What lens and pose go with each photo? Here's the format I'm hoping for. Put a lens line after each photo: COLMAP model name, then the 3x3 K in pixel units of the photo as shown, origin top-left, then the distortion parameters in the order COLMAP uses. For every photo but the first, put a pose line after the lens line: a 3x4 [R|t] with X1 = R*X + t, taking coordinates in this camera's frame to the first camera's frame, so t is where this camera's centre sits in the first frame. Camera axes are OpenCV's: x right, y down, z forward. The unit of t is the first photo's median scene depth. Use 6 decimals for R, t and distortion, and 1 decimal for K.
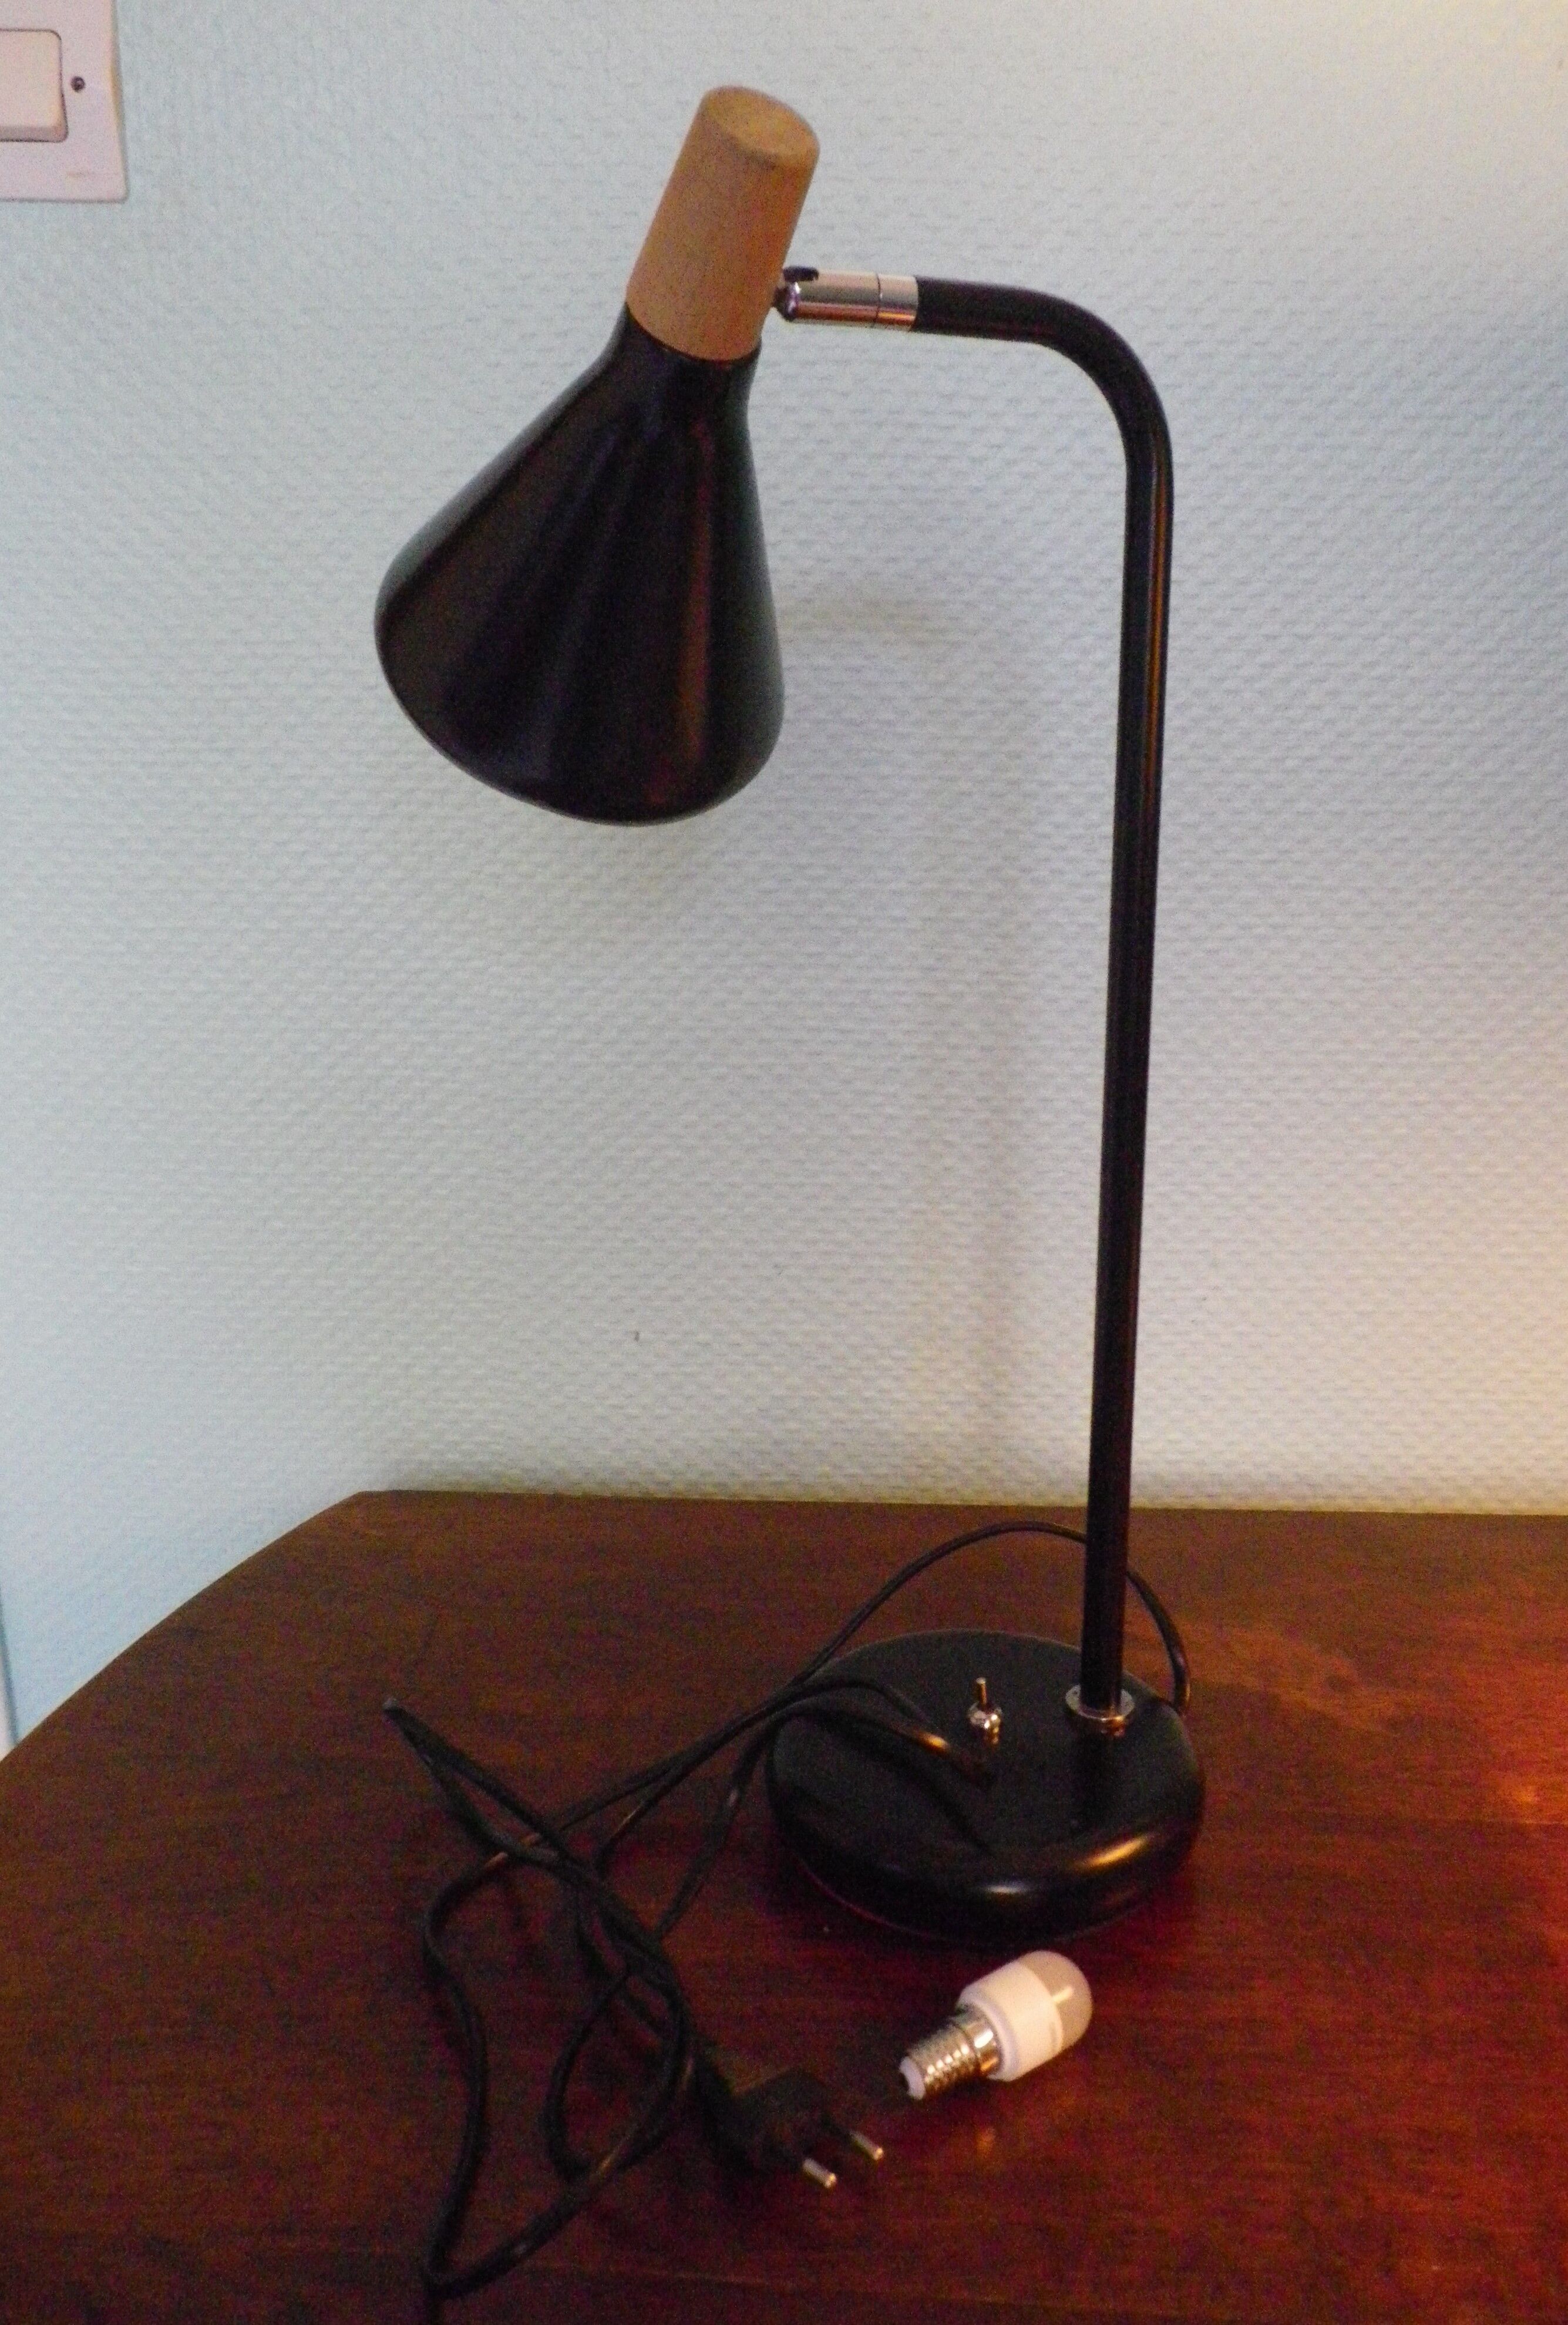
lens RADIAL K [[1739.2, 0, 772.1], [0, 1739.2, 1175.4], [0, 0, 1]] dist [0.004125, -0.000951]
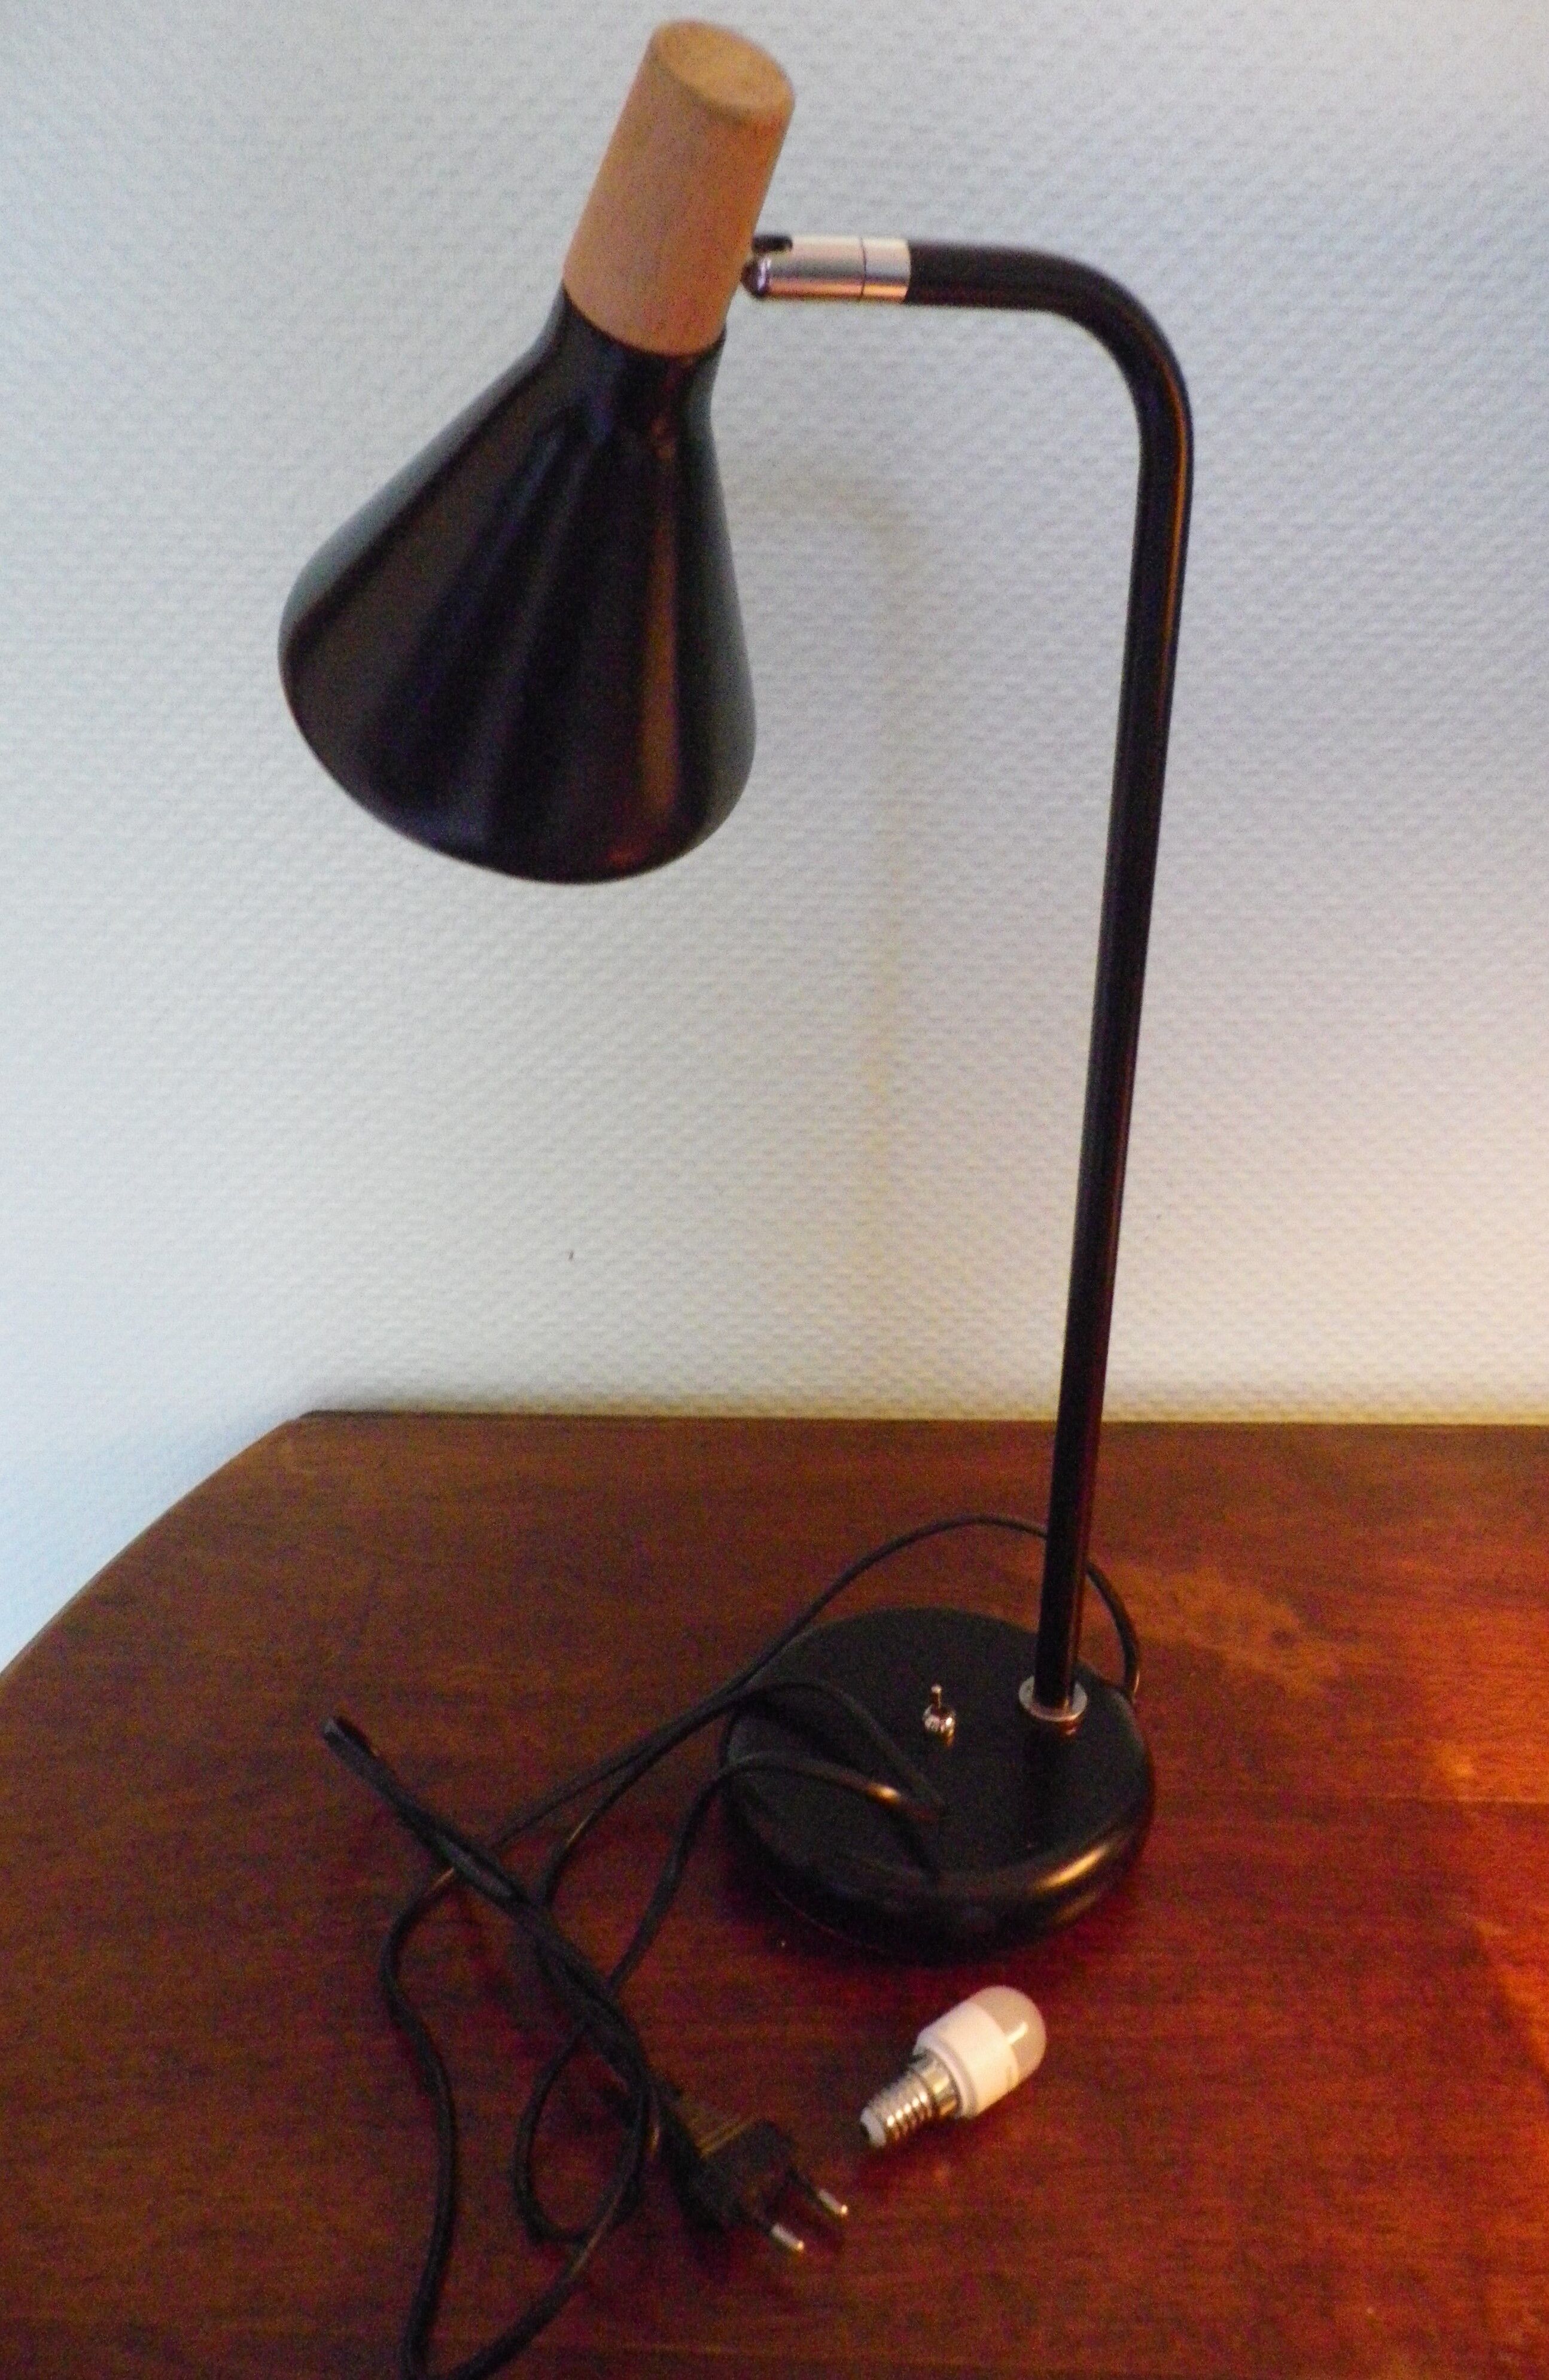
lens RADIAL K [[1766.9, 0, 762.5], [0, 1766.9, 1183.4], [0, 0, 1]] dist [0.001000, -0.002229]
pose [[0.998958, -0.007005, 0.045096, -0.019904], [-0.001293, 0.983409, 0.181399, -0.154776], [-0.045619, -0.181269, 0.982375, 0.057742]]
